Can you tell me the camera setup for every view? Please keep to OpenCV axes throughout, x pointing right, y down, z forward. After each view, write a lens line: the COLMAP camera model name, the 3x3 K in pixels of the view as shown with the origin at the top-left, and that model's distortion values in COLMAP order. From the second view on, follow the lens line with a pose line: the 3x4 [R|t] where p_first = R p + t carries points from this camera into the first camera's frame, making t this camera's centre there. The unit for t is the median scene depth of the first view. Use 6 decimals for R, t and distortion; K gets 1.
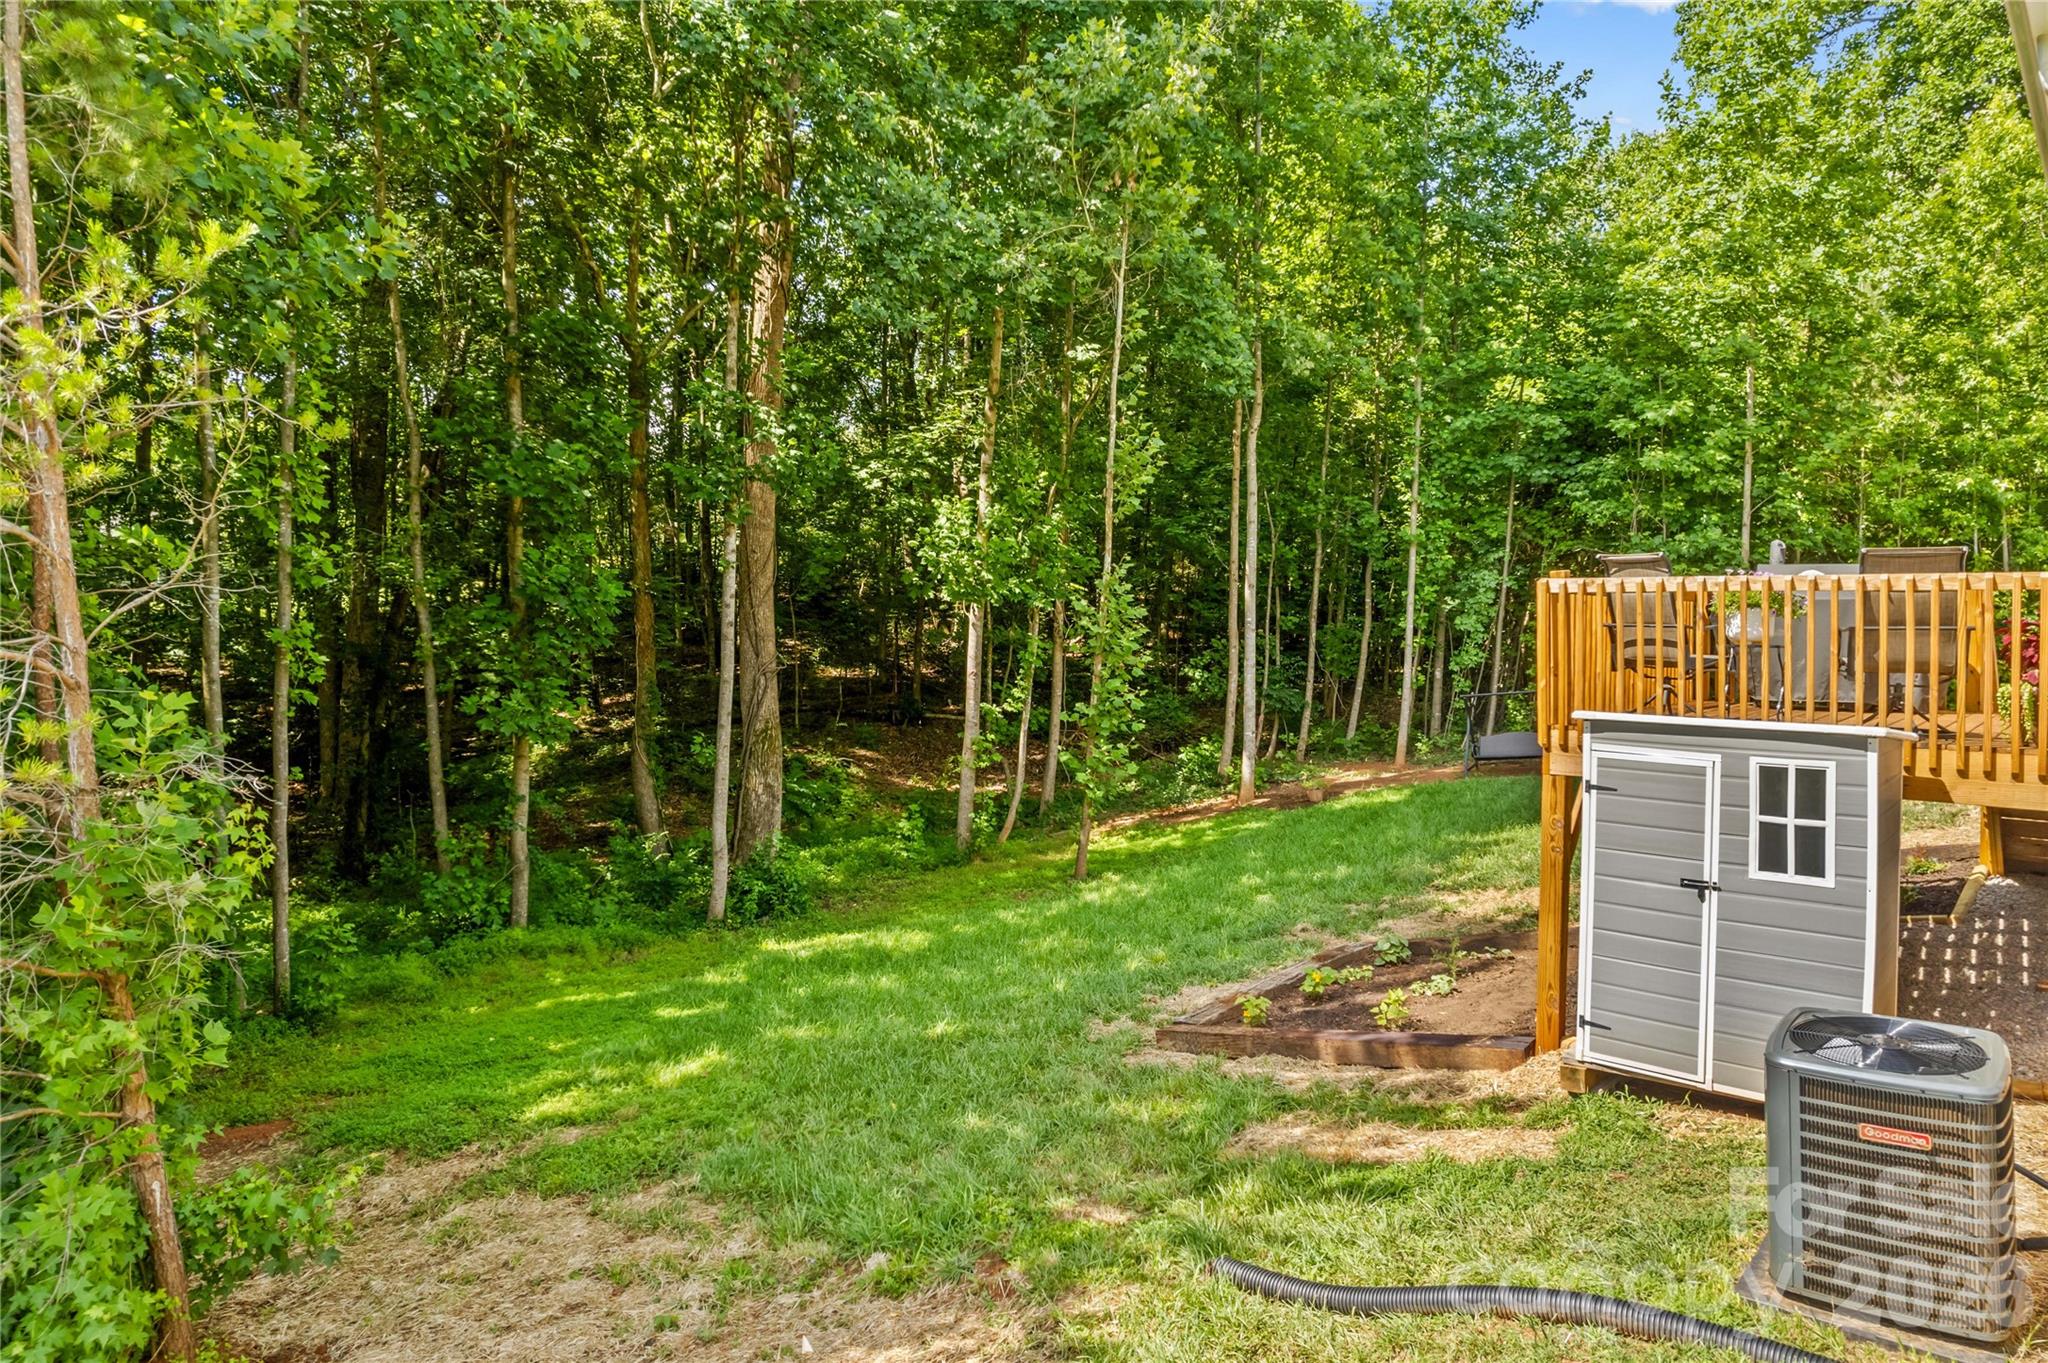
lens RADIAL K [[1305.2, 0, 1044.7], [0, 1305.2, 627.5], [0, 0, 1]] dist [-0.032551, 0.001193]
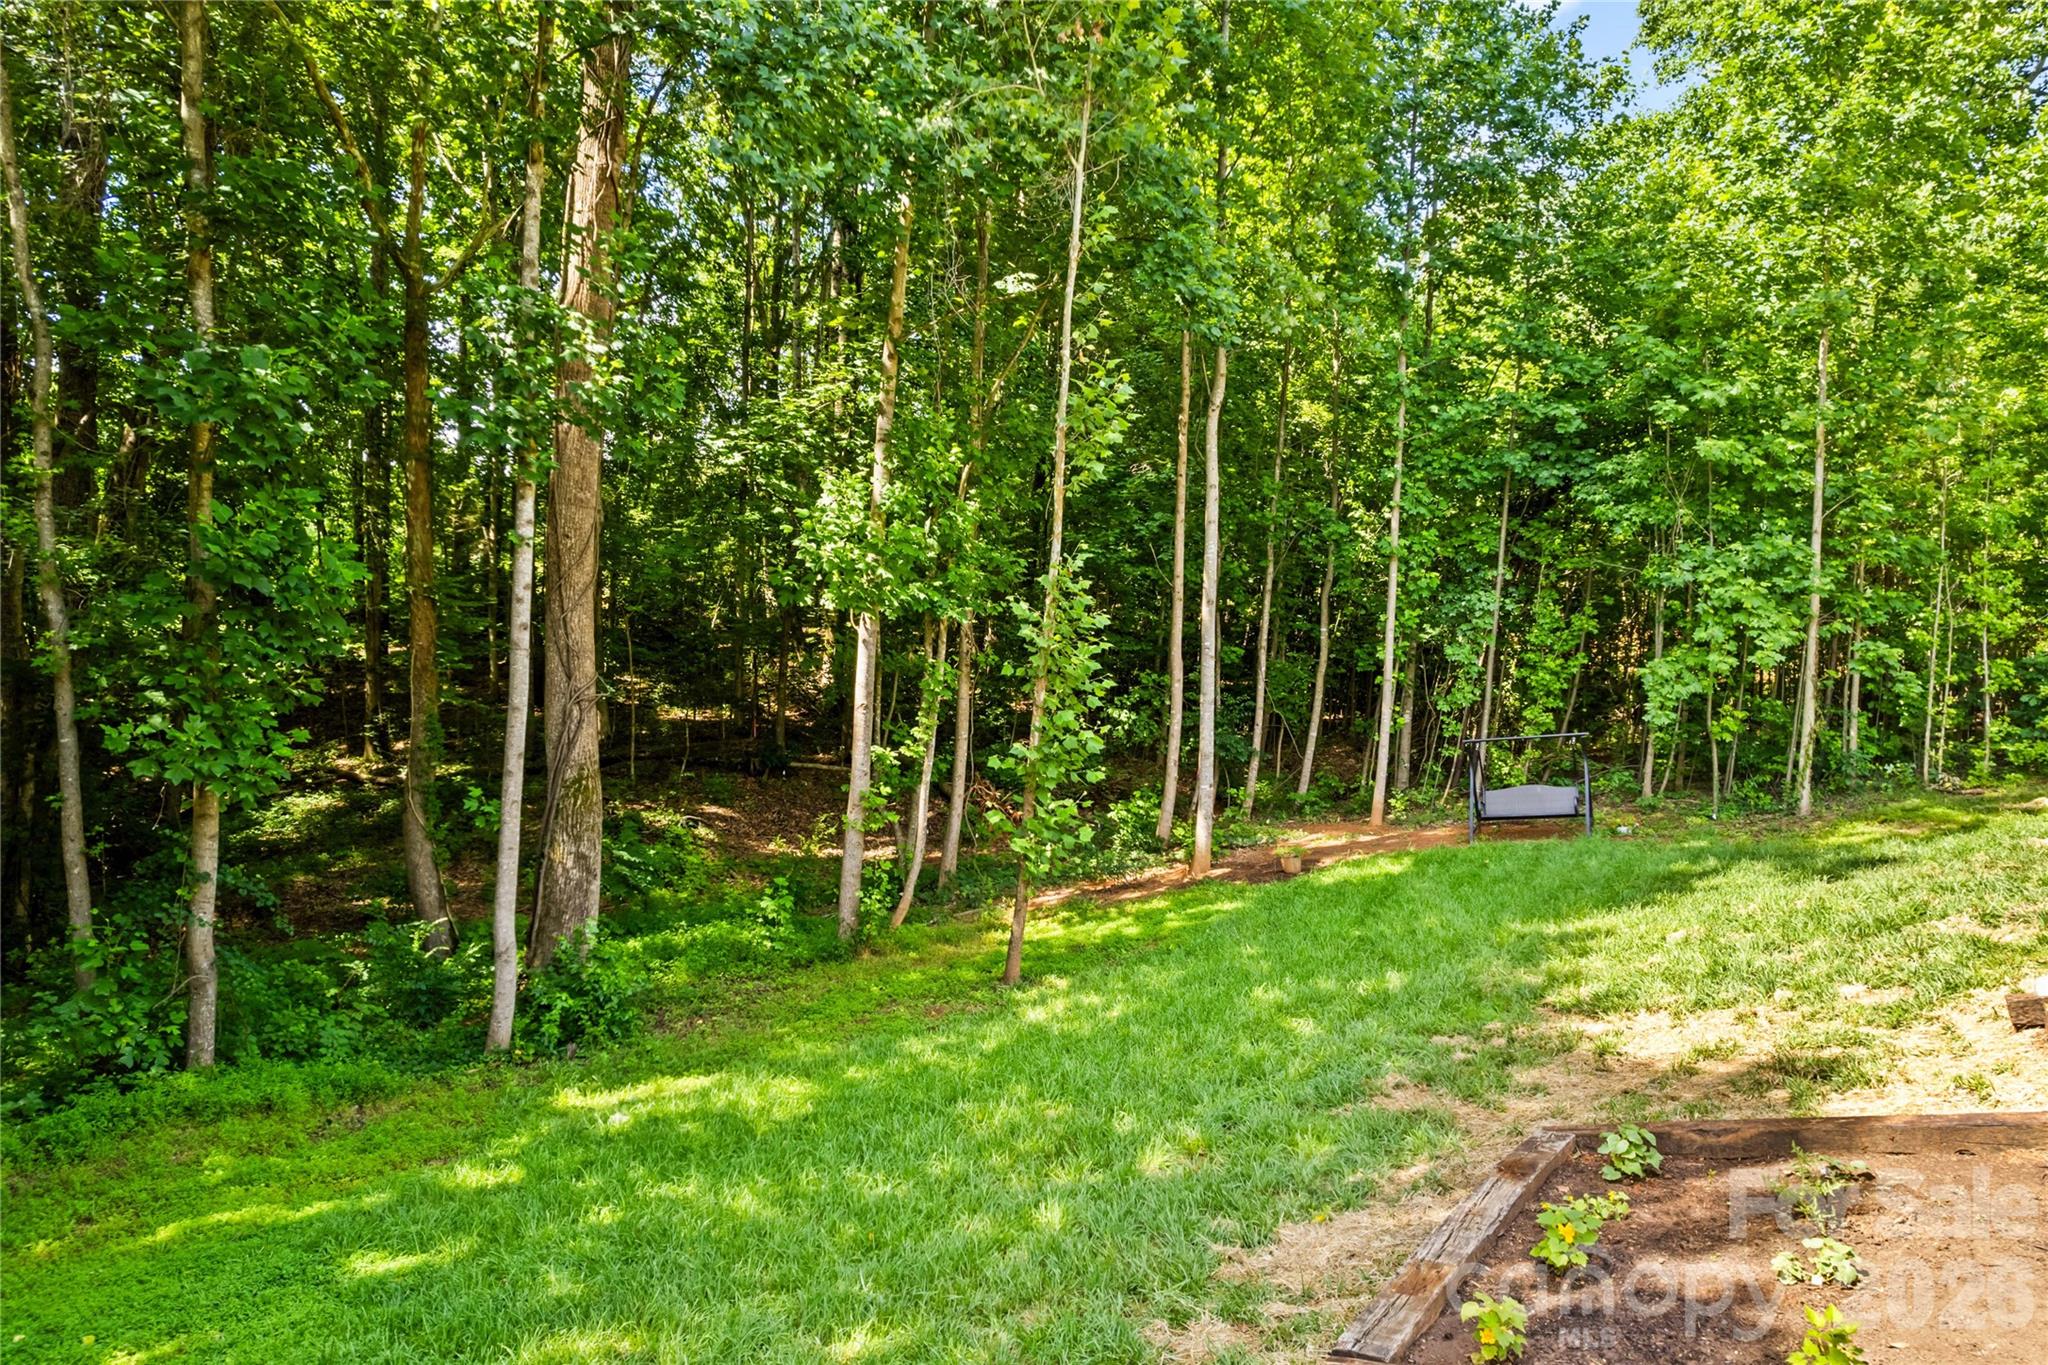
lens RADIAL K [[1331.3, 0, 1023.3], [0, 1331.3, 661.4], [0, 0, 1]] dist [-0.038973, 0.004739]
pose [[0.996004, 0.011021, 0.088621, -0.031095], [-0.009749, 0.999843, -0.014769, 0.019867], [-0.088770, 0.013846, 0.995956, 0.225096]]
